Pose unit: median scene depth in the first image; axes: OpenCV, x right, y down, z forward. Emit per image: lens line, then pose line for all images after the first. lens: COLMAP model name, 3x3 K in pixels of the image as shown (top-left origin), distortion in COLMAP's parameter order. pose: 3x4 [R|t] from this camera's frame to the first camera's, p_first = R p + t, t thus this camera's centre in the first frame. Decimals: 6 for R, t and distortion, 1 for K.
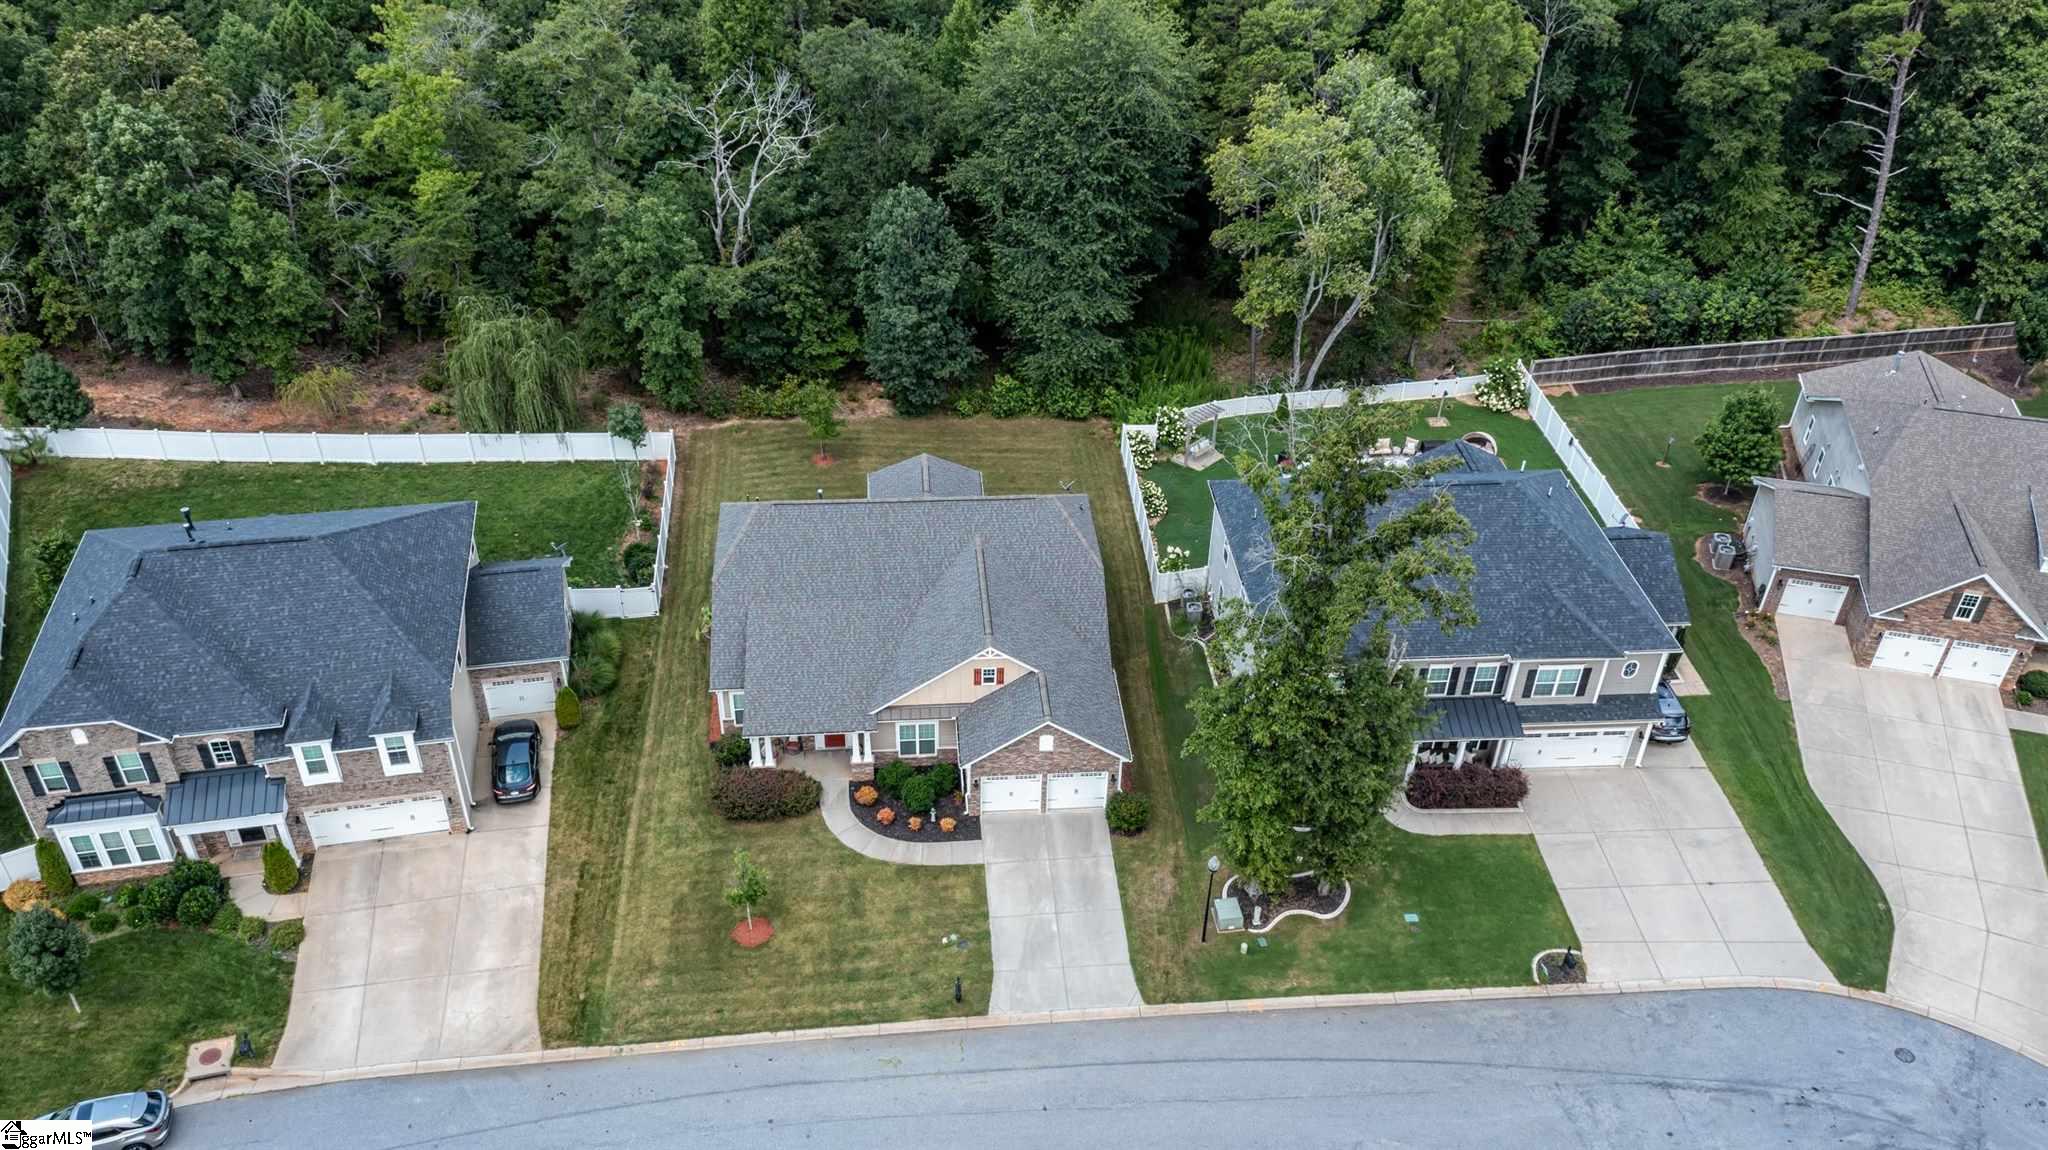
lens RADIAL K [[1527.8, 0, 1024.0], [0, 1527.8, 575.0], [0, 0, 1]] dist [0.268904, -0.341659]
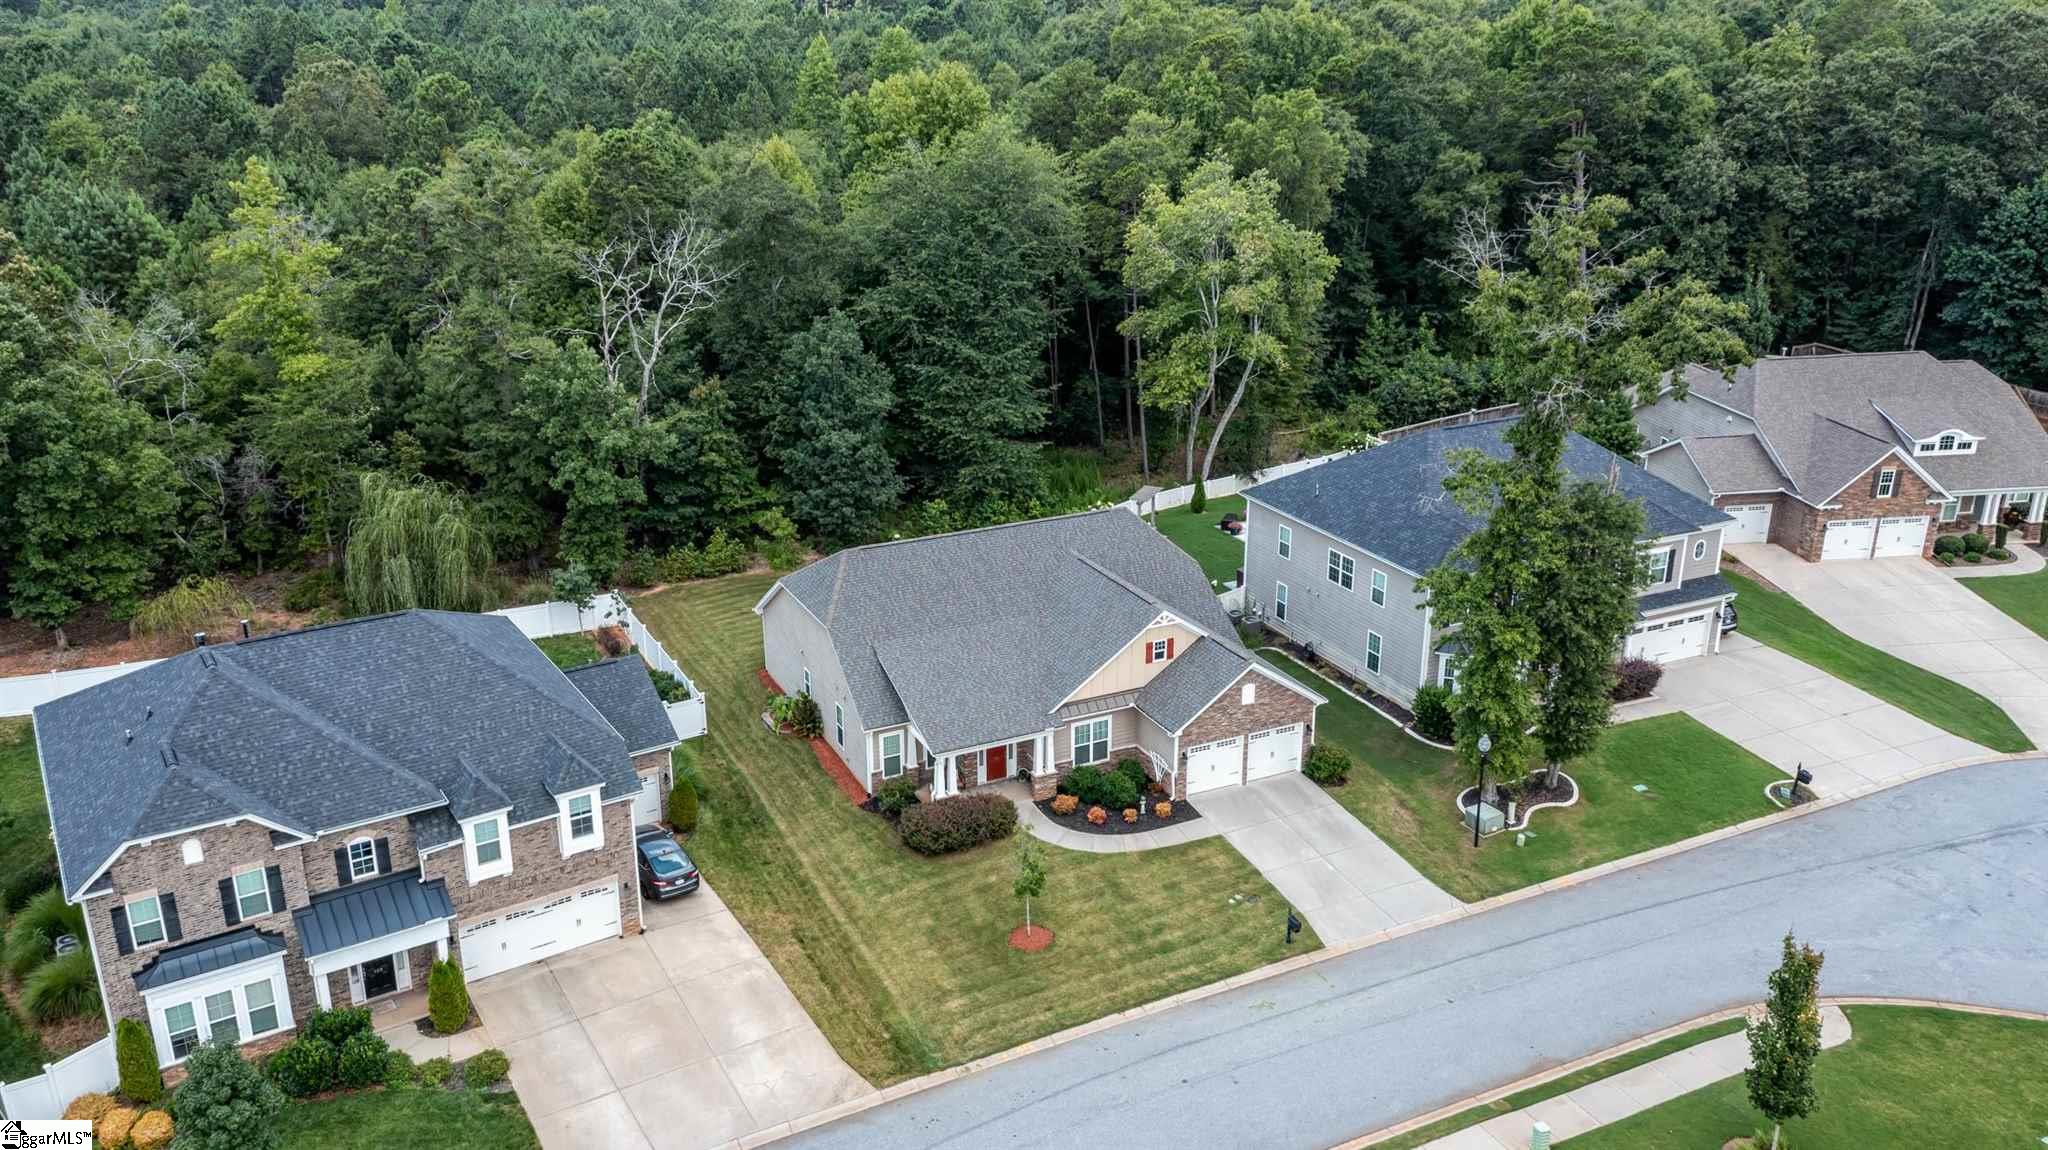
lens RADIAL K [[1527.8, 0, 1024.0], [0, 1527.8, 575.0], [0, 0, 1]] dist [0.268904, -0.341659]
pose [[0.937472, -0.153852, 0.312210, -0.396498], [0.231000, 0.945993, -0.227454, 0.221529], [-0.260354, 0.285353, 0.922383, 0.135960]]
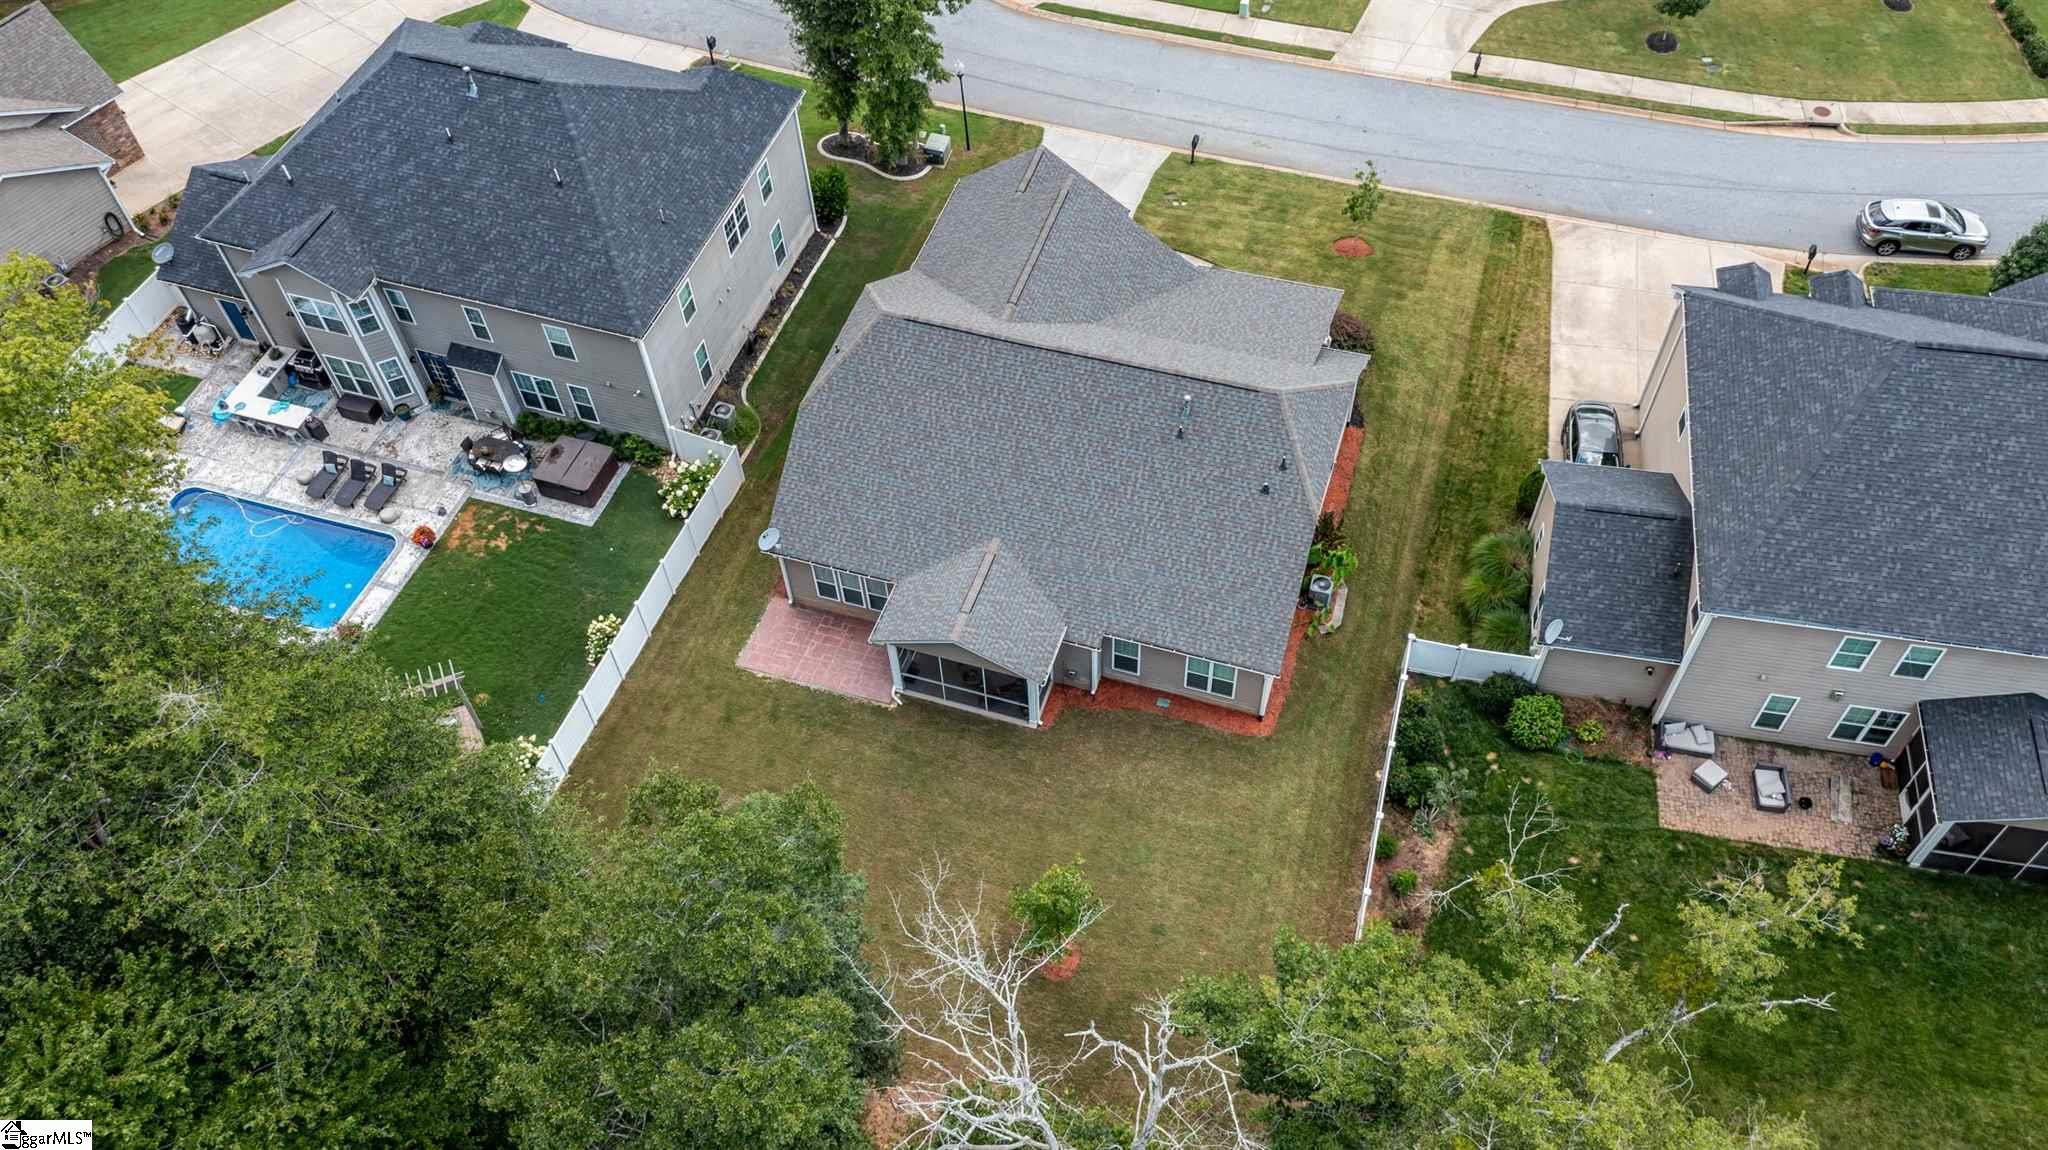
lens RADIAL K [[1527.8, 0, 1024.0], [0, 1527.8, 575.0], [0, 0, 1]] dist [0.268904, -0.341659]
pose [[-0.911610, -0.304228, 0.276428, -0.315037], [0.262213, 0.087504, 0.961035, -0.776894], [-0.316562, 0.948572, 0.000003, 1.212523]]
